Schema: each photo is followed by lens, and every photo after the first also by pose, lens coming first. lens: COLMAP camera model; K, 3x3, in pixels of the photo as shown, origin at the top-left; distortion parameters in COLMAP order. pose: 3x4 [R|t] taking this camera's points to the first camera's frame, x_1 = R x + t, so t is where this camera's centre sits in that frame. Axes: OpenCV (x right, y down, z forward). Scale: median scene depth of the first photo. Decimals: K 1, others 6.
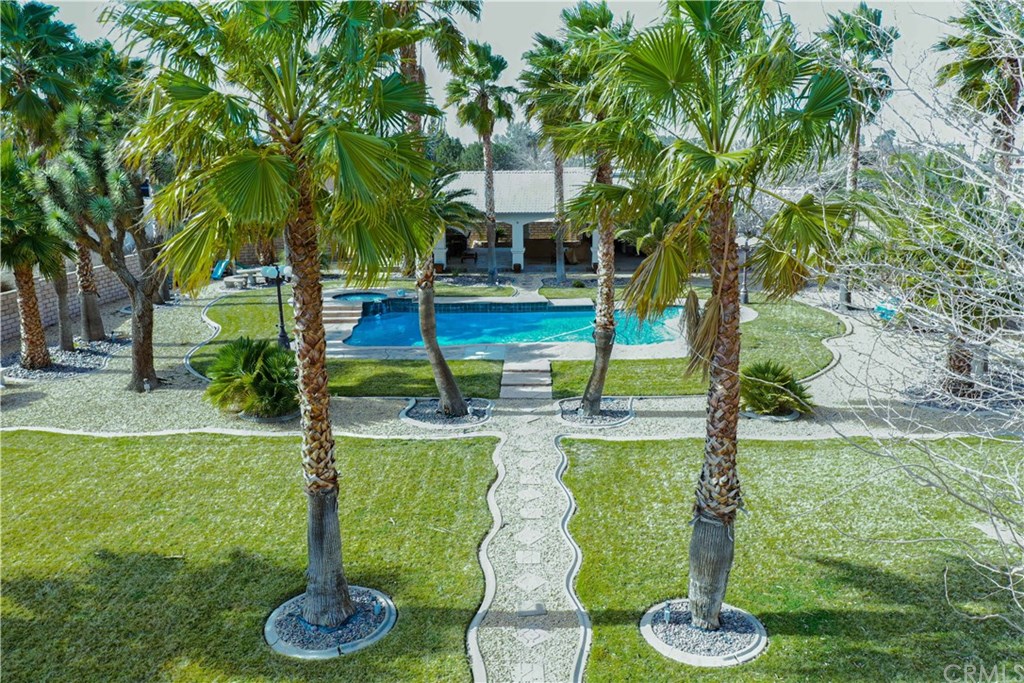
lens RADIAL K [[813.4, 0, 512.0], [0, 813.4, 341.5], [0, 0, 1]] dist [0.003811, 0.003026]
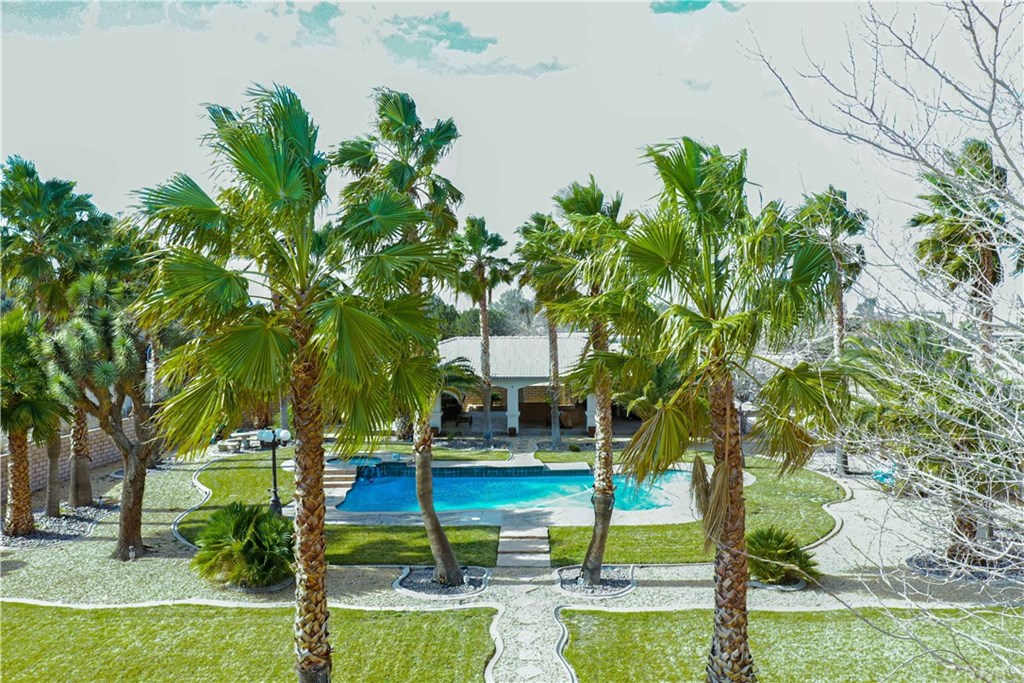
lens RADIAL K [[815.0, 0, 512.0], [0, 815.0, 341.5], [0, 0, 1]] dist [-0.000096, 0.007947]
pose [[0.999959, 0.001500, 0.008913, -0.006043], [0.000299, 0.980091, -0.198550, -0.000276], [-0.009033, 0.198545, 0.980050, -0.005635]]
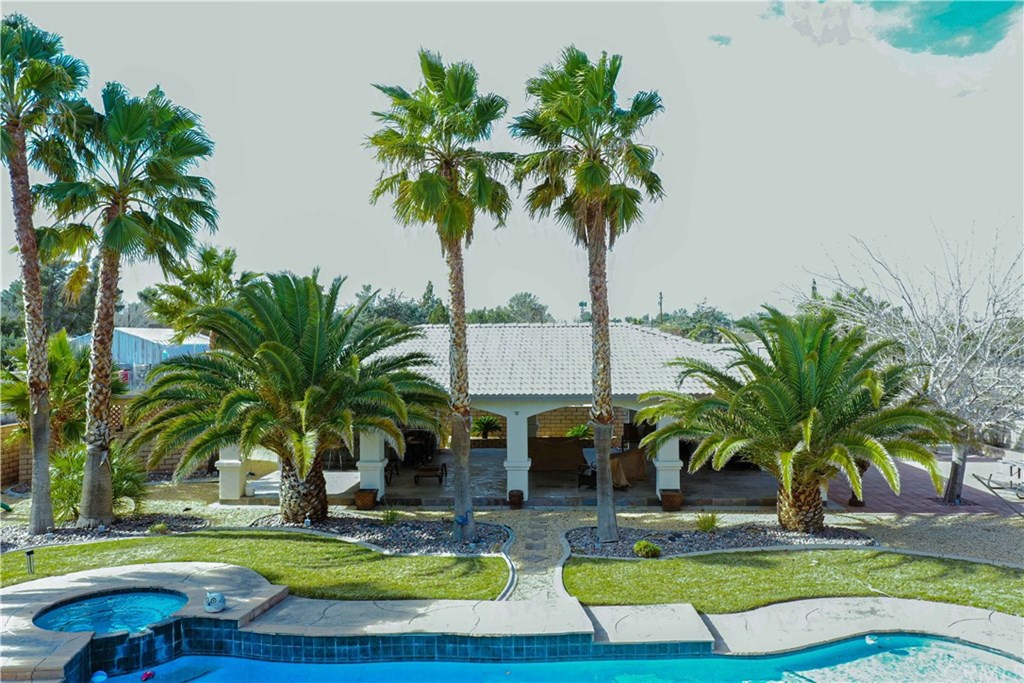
lens RADIAL K [[812.4, 0, 512.0], [0, 812.4, 341.5], [0, 0, 1]] dist [0.000641, -0.000261]
pose [[0.999981, 0.003584, -0.004987, 0.012404], [-0.004557, 0.977372, -0.211476, -0.160940], [0.004117, 0.211495, 0.977370, 0.954498]]
